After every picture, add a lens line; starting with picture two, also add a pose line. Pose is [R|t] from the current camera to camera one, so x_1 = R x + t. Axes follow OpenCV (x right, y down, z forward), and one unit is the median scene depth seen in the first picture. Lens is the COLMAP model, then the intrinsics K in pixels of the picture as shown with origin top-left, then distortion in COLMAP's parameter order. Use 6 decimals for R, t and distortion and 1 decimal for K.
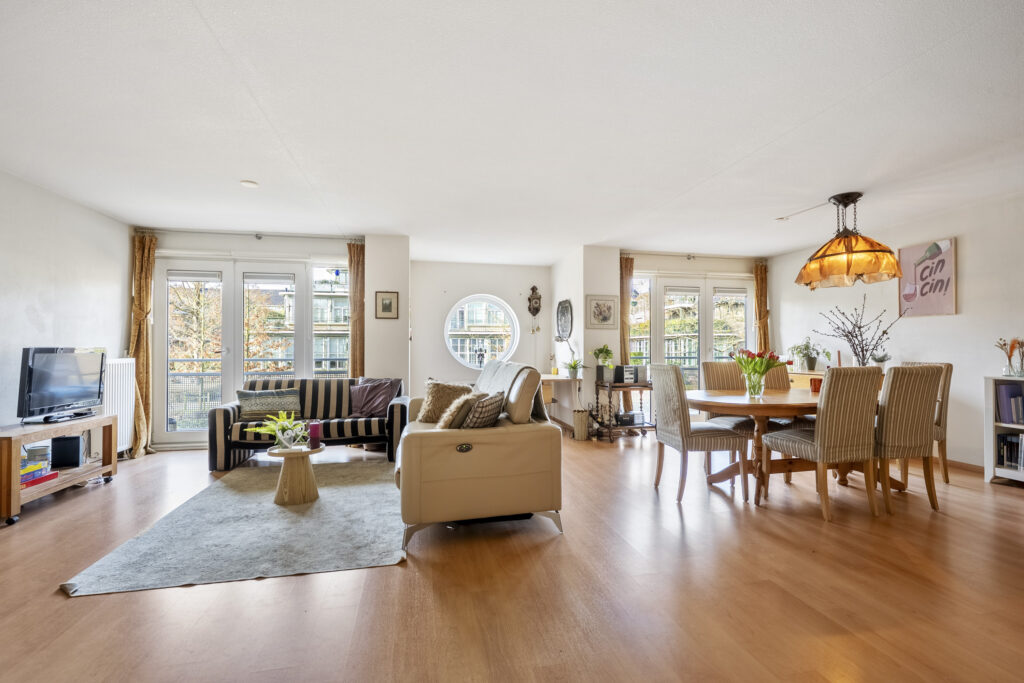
lens RADIAL K [[455.9, 0, 512.0], [0, 455.9, 341.5], [0, 0, 1]] dist [-0.013564, 0.000006]
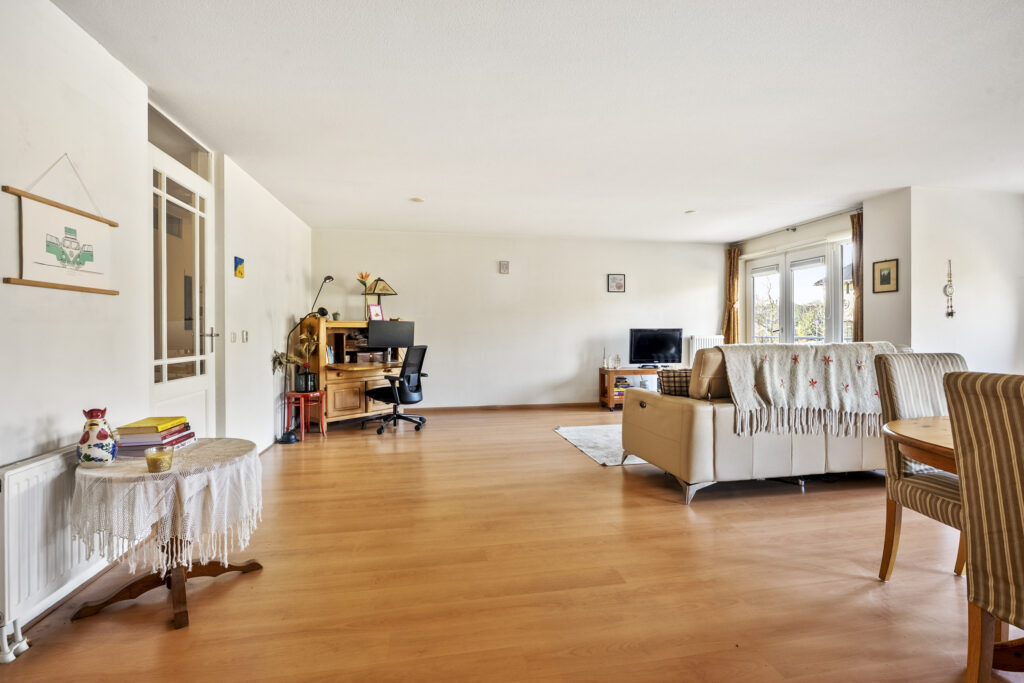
lens RADIAL K [[472.2, 0, 520.4], [0, 472.2, 329.8], [0, 0, 1]] dist [-0.003756, -0.000577]
pose [[-0.018886, -0.000157, -0.999822, 0.737287], [0.019655, 0.999807, -0.000529, 0.008499], [0.999628, -0.019661, -0.018879, 0.394760]]
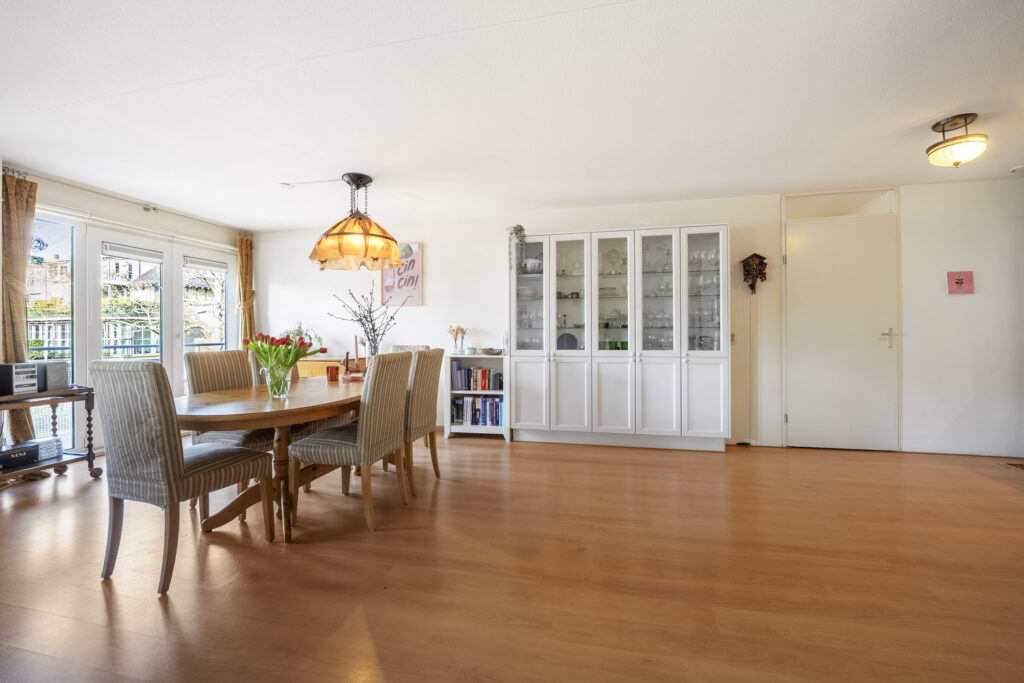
lens RADIAL K [[417.9, 0, 514.5], [0, 417.9, 334.3], [0, 0, 1]] dist [-0.008765, -0.000003]
pose [[0.423488, -0.002613, 0.905898, 0.055816], [-0.010415, 0.999916, 0.007753, 0.005993], [-0.905842, -0.012718, 0.423425, 0.268384]]
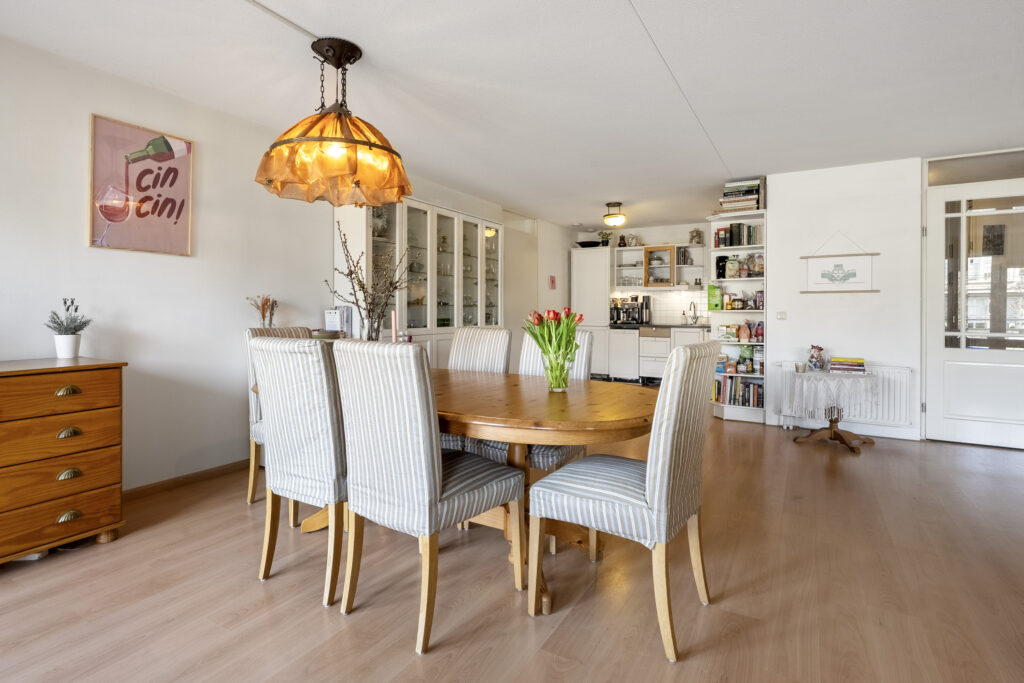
lens RADIAL K [[501.5, 0, 518.5], [0, 501.5, 314.8], [0, 0, 1]] dist [-0.005706, -0.000401]
pose [[-0.744424, -0.006249, 0.667678, 0.113957], [-0.013854, 0.999885, -0.006089, 0.022332], [-0.667564, -0.013783, -0.744425, 1.152114]]
